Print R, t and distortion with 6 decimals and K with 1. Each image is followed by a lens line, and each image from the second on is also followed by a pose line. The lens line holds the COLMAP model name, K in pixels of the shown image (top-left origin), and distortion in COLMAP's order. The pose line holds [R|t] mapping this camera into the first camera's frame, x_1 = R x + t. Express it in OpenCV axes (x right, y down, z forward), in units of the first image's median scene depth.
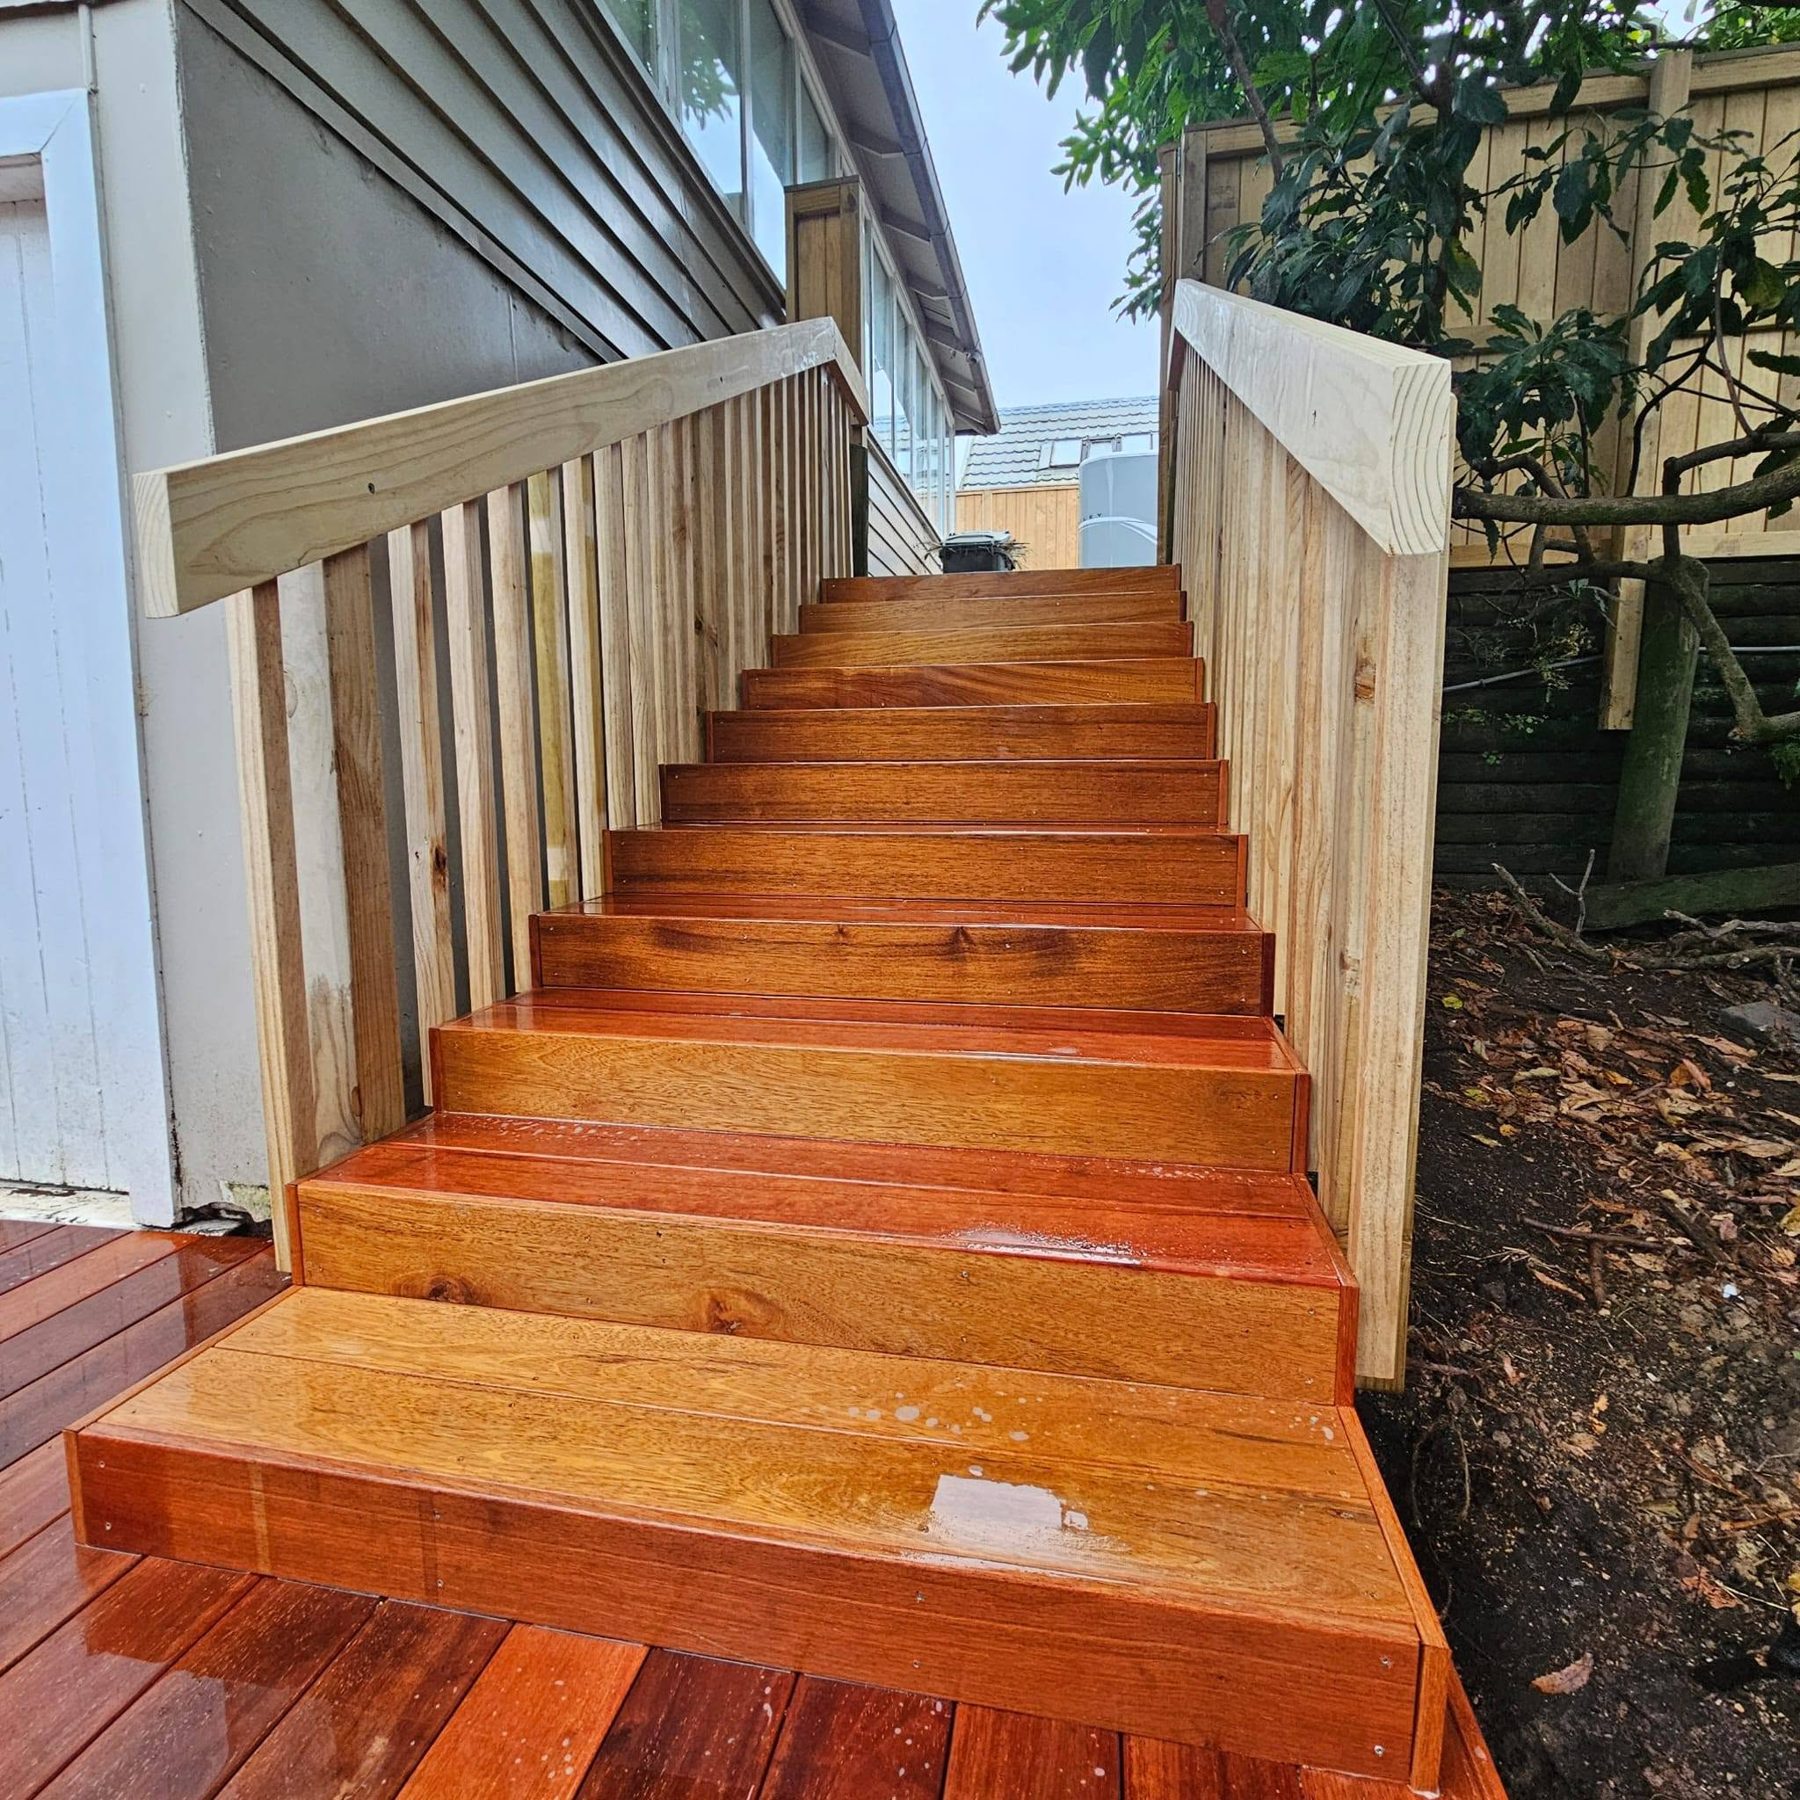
lens RADIAL K [[978.3, 0, 899.6], [0, 978.3, 895.6], [0, 0, 1]] dist [-0.006791, -0.002721]
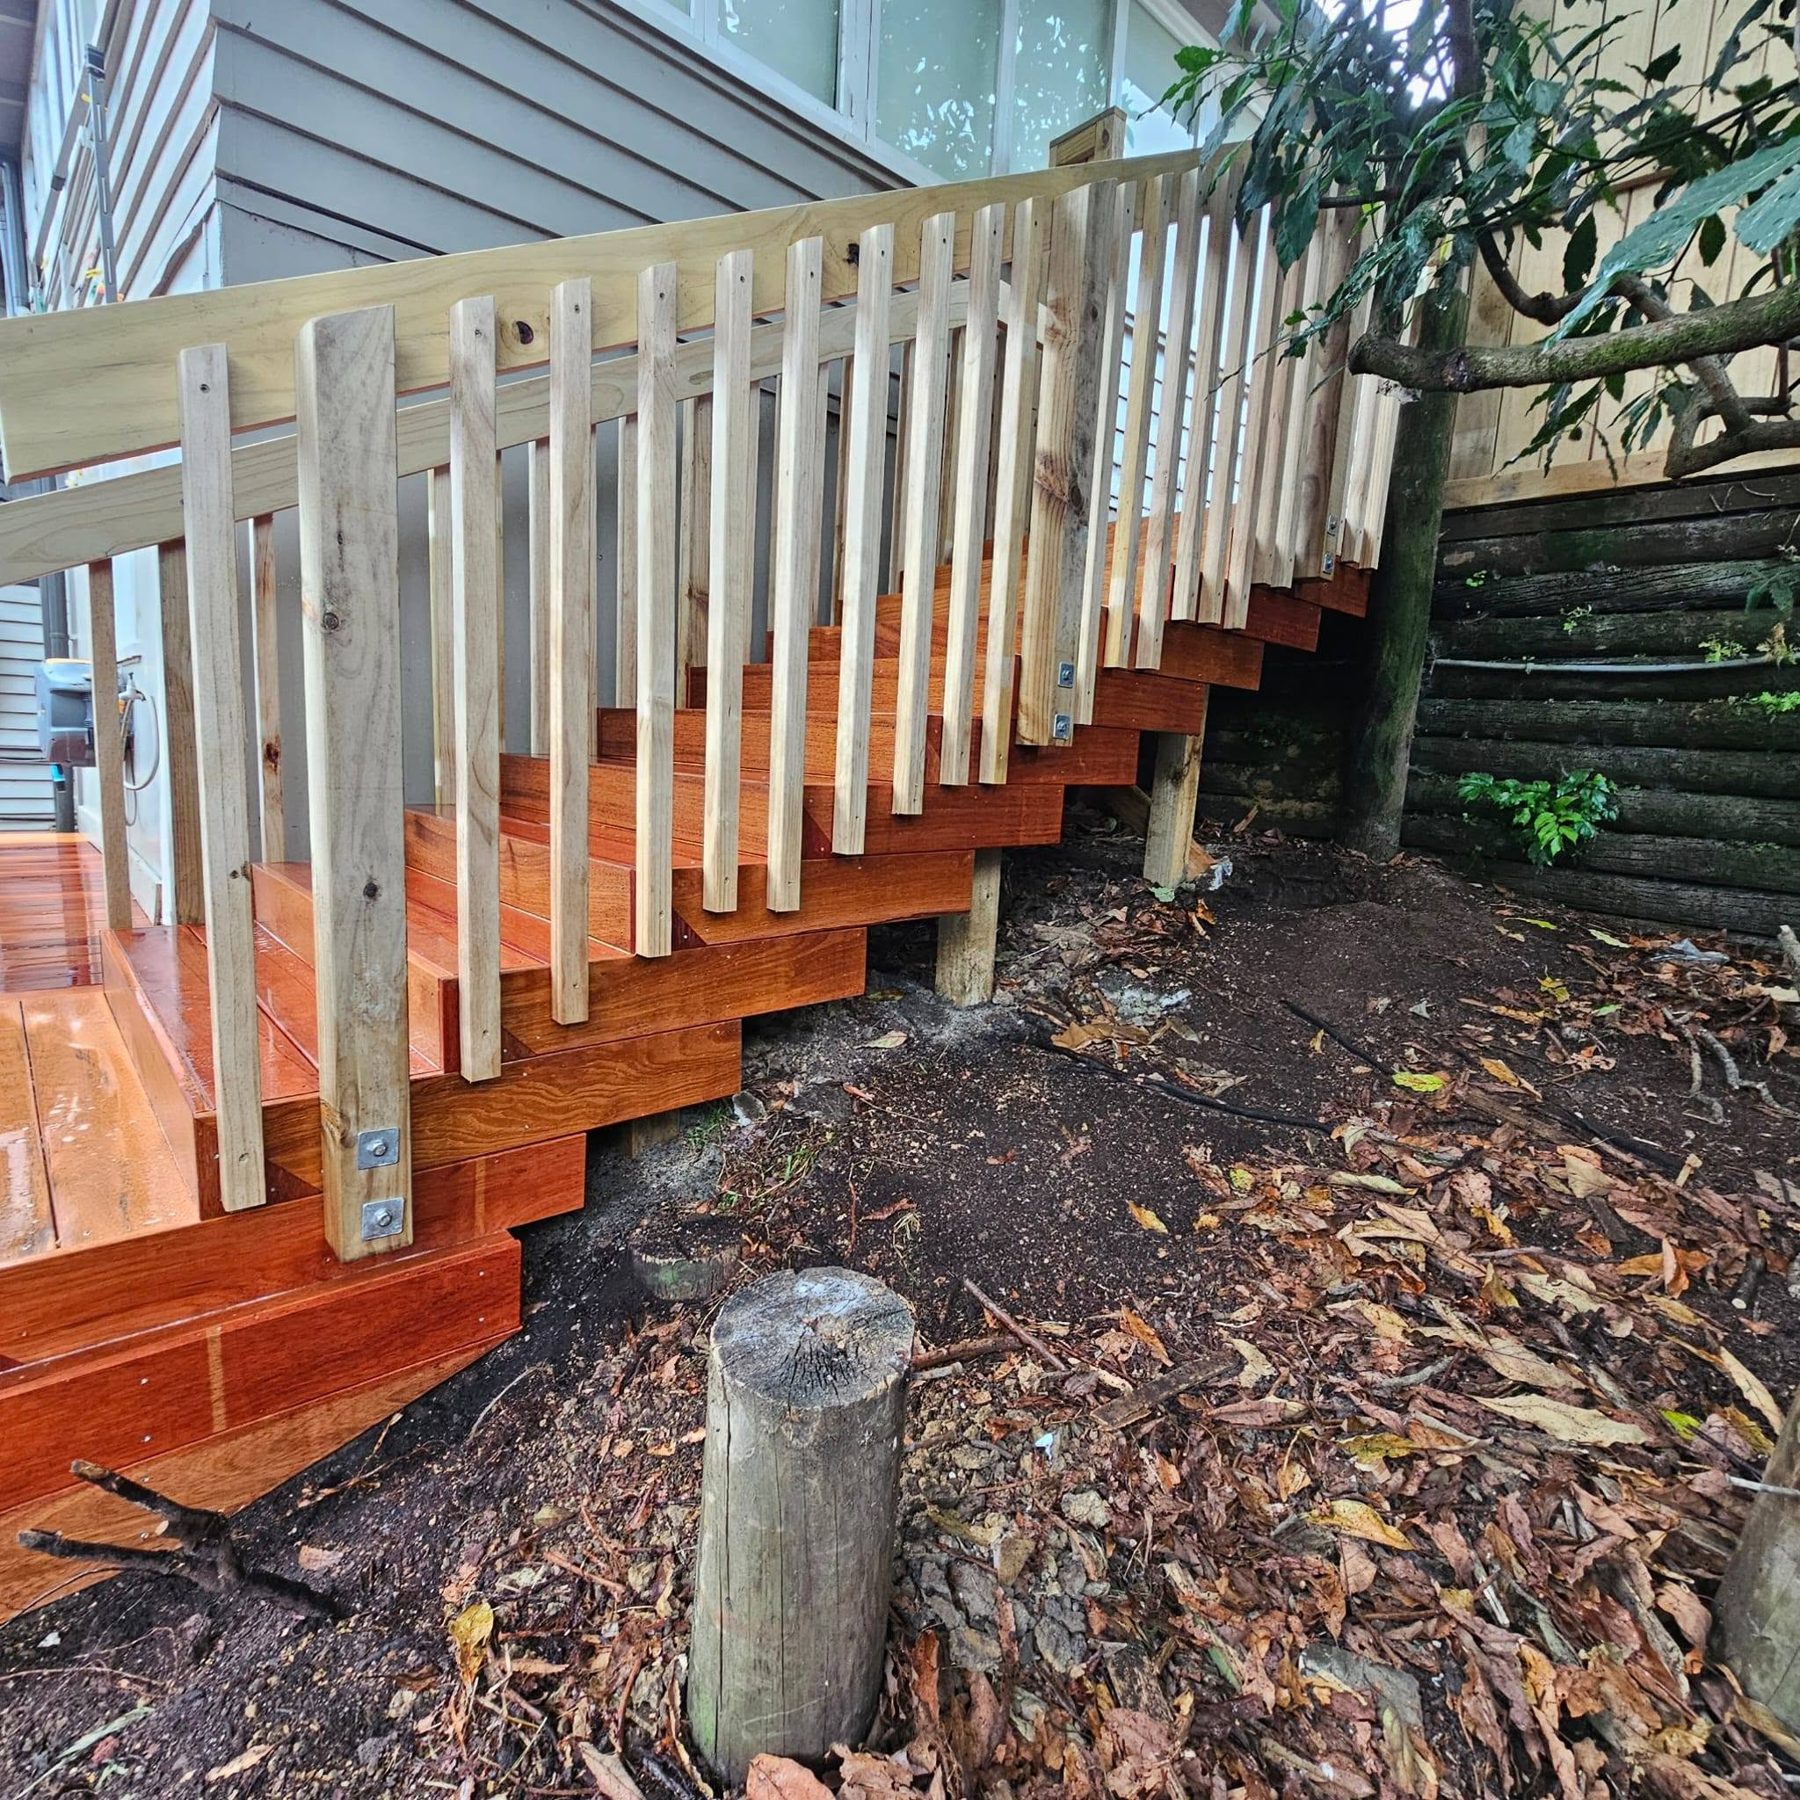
lens RADIAL K [[978.3, 0, 900.4], [0, 978.3, 898.5], [0, 0, 1]] dist [-0.006791, -0.002721]
pose [[0.813197, 0.142586, -0.564251, 0.826658], [-0.134435, 0.989324, 0.056255, -0.020133], [0.566248, 0.030109, 0.823685, 0.230238]]
